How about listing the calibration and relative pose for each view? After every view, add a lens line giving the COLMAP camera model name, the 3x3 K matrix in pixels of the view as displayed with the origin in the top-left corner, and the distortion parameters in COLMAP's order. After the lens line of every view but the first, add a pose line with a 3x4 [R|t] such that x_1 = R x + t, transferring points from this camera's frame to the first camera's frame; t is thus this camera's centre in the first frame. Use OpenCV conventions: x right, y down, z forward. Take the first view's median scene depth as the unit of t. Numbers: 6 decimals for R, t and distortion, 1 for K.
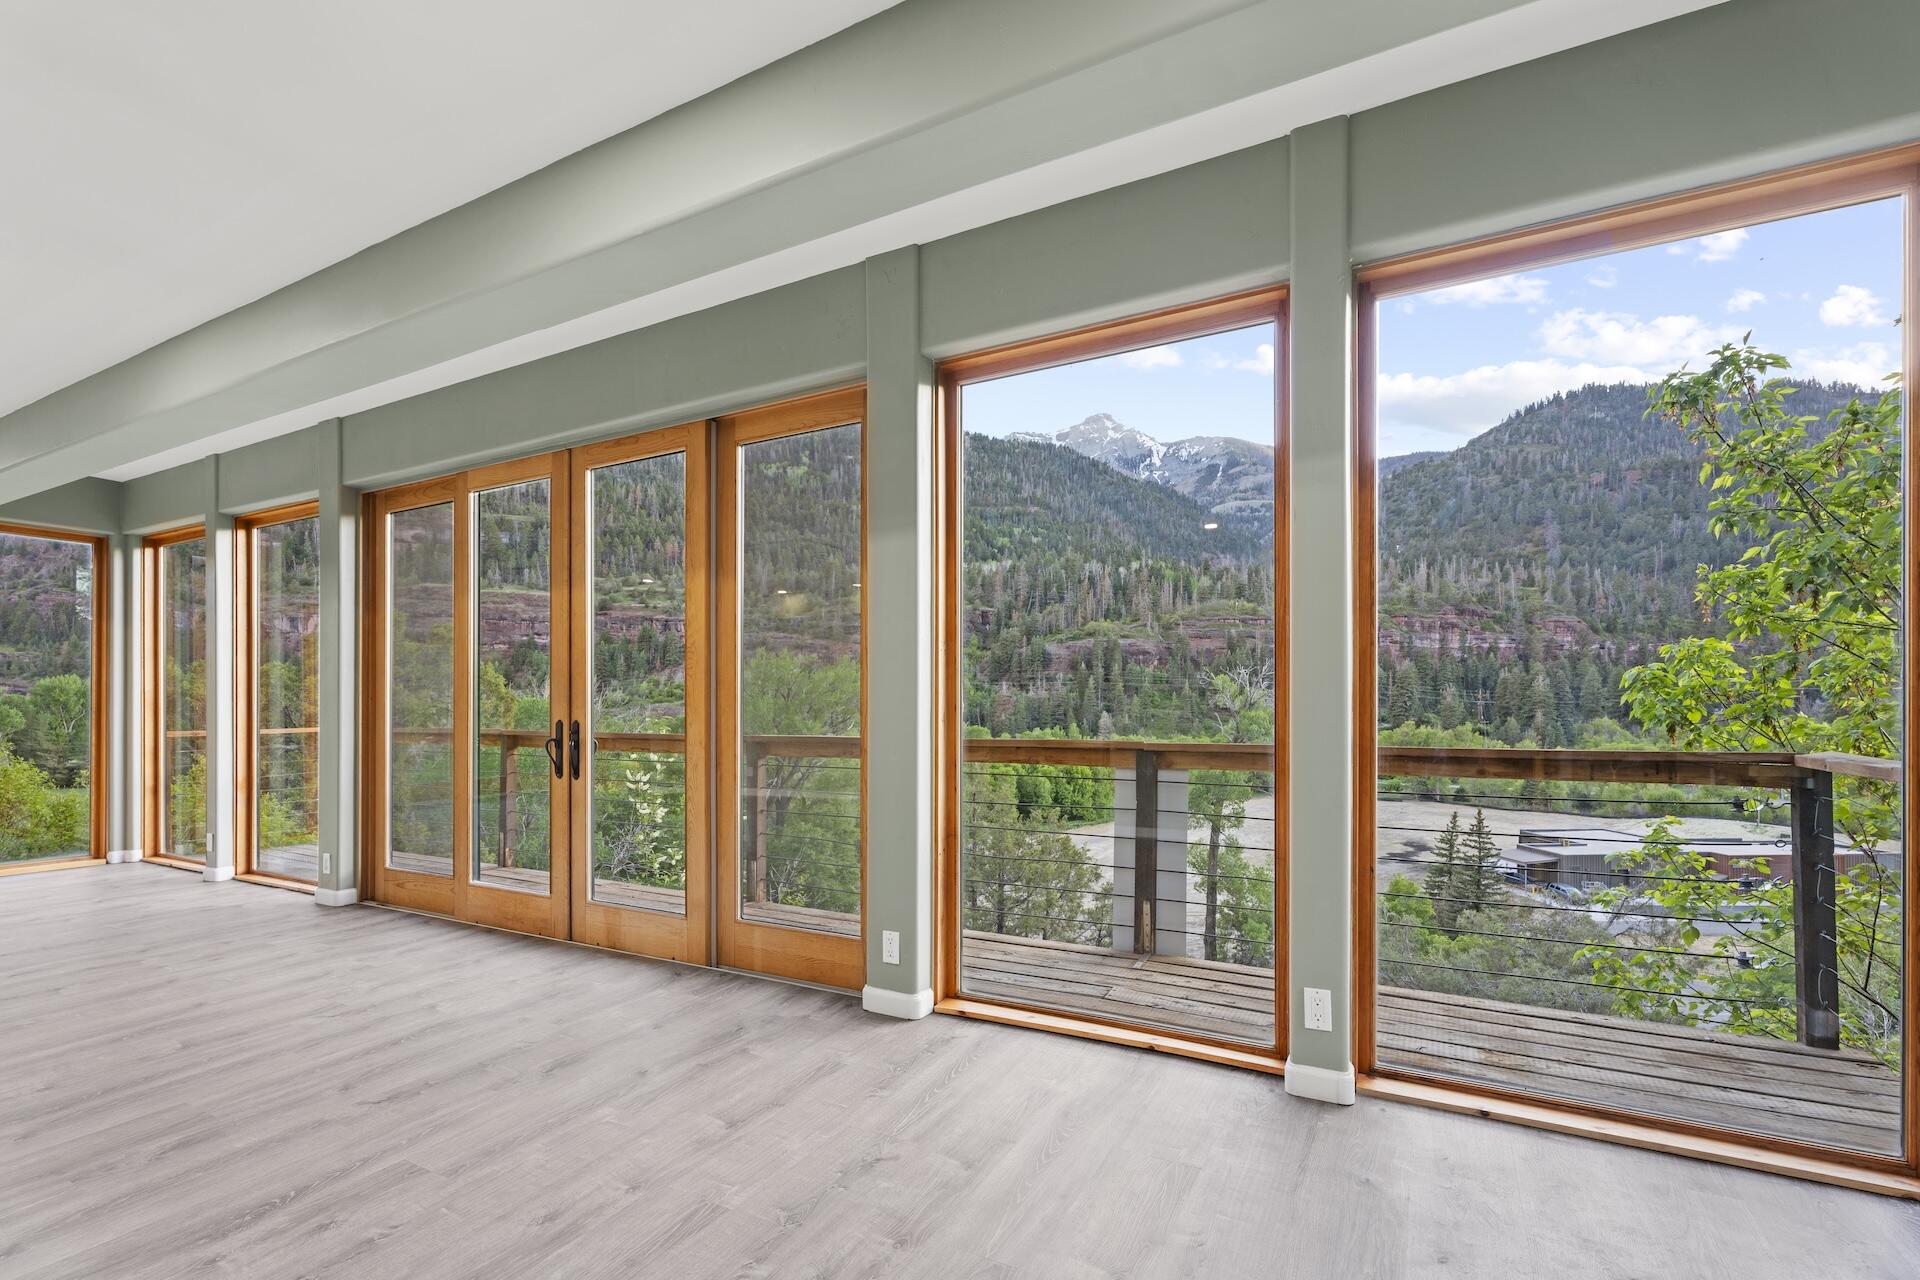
lens RADIAL K [[869.3, 0, 960.0], [0, 869.3, 707.0], [0, 0, 1]] dist [-0.000921, -0.000232]
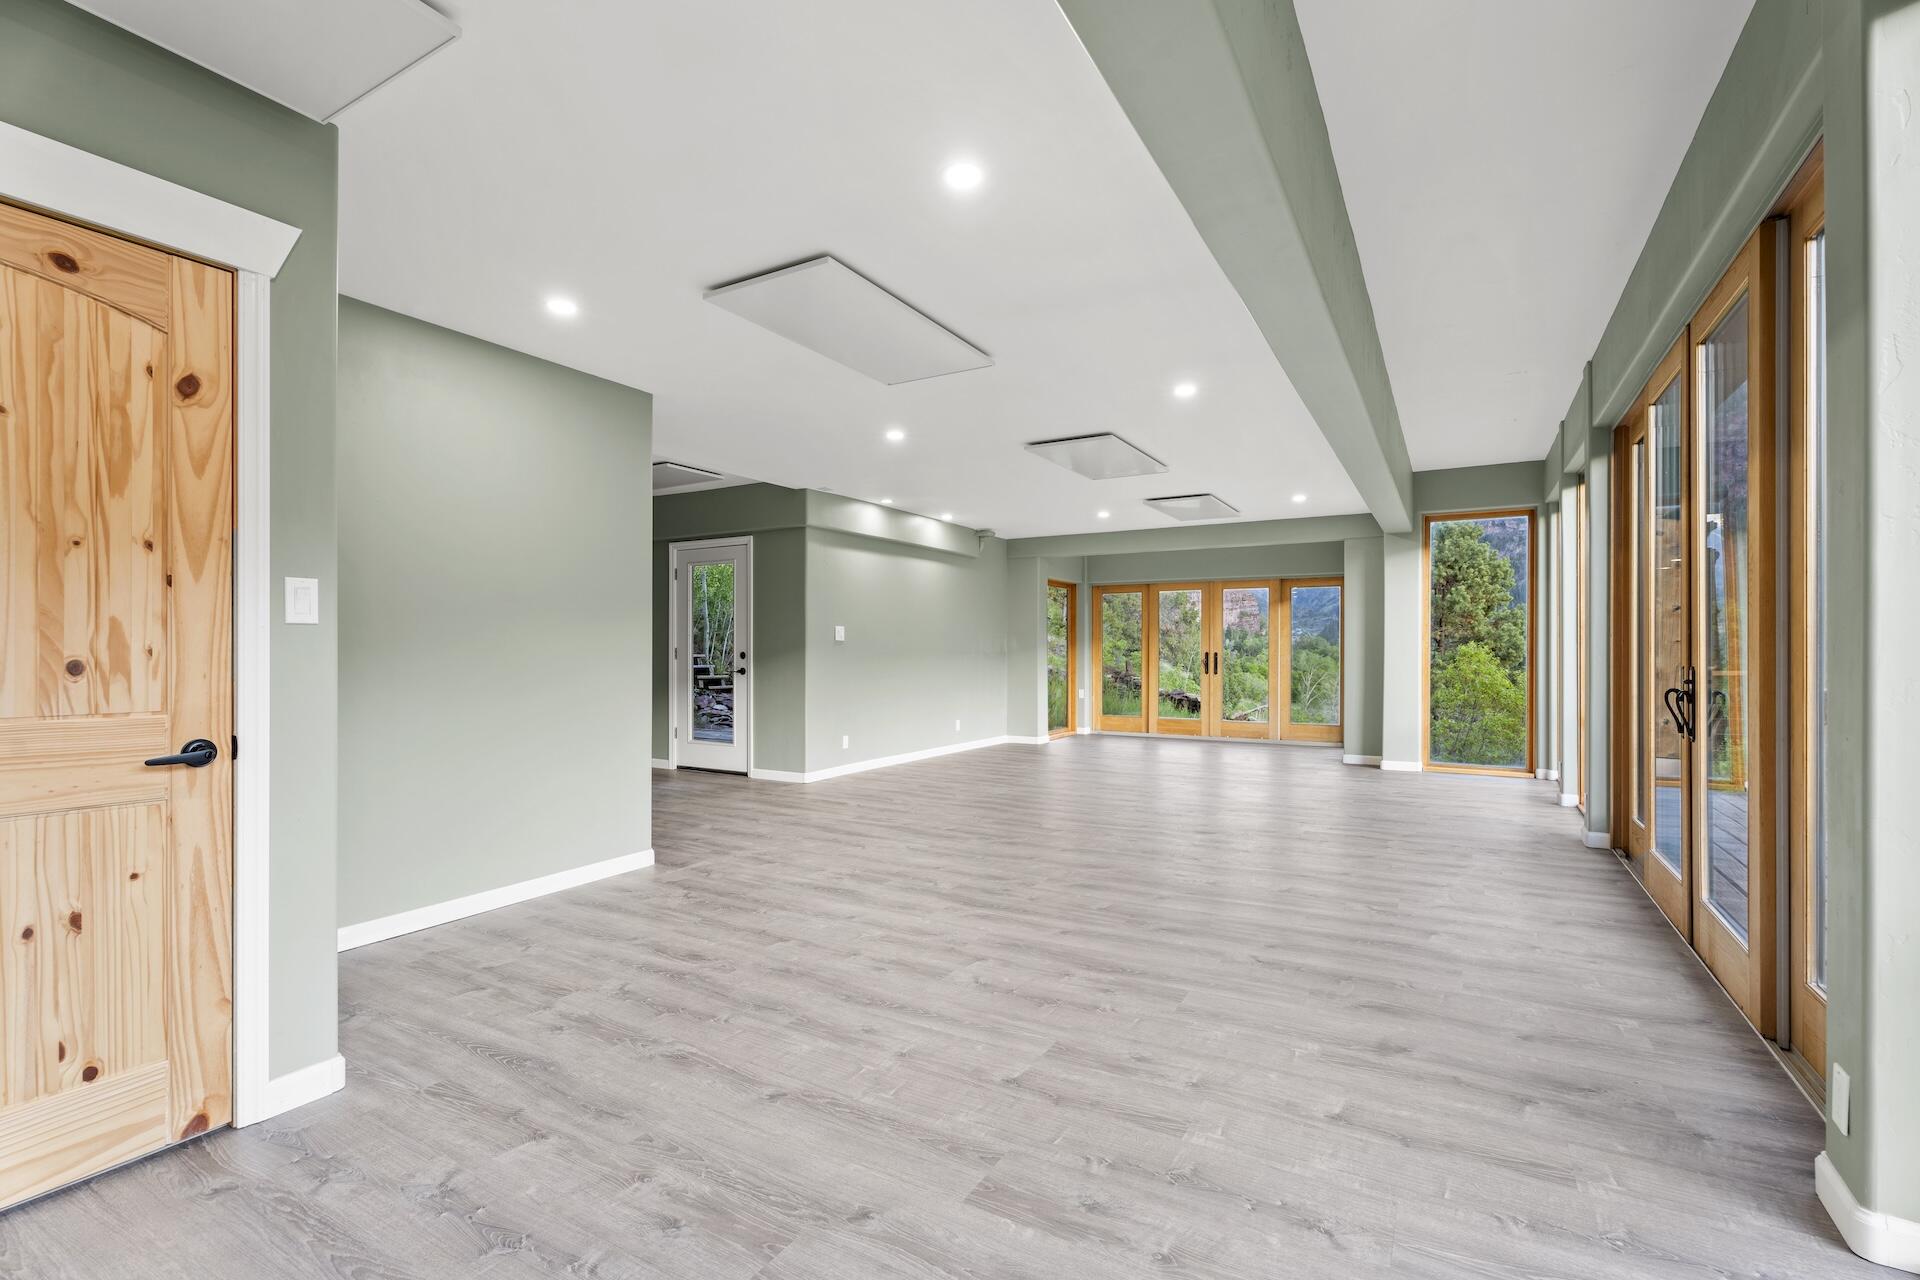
lens RADIAL K [[854.8, 0, 960.0], [0, 854.8, 640.0], [0, 0, 1]] dist [-0.000165, 0.000007]
pose [[-0.030630, -0.009368, -0.999487, 0.560146], [0.000246, 0.999956, -0.009380, -0.002417], [0.999531, -0.000534, -0.030626, 0.565793]]
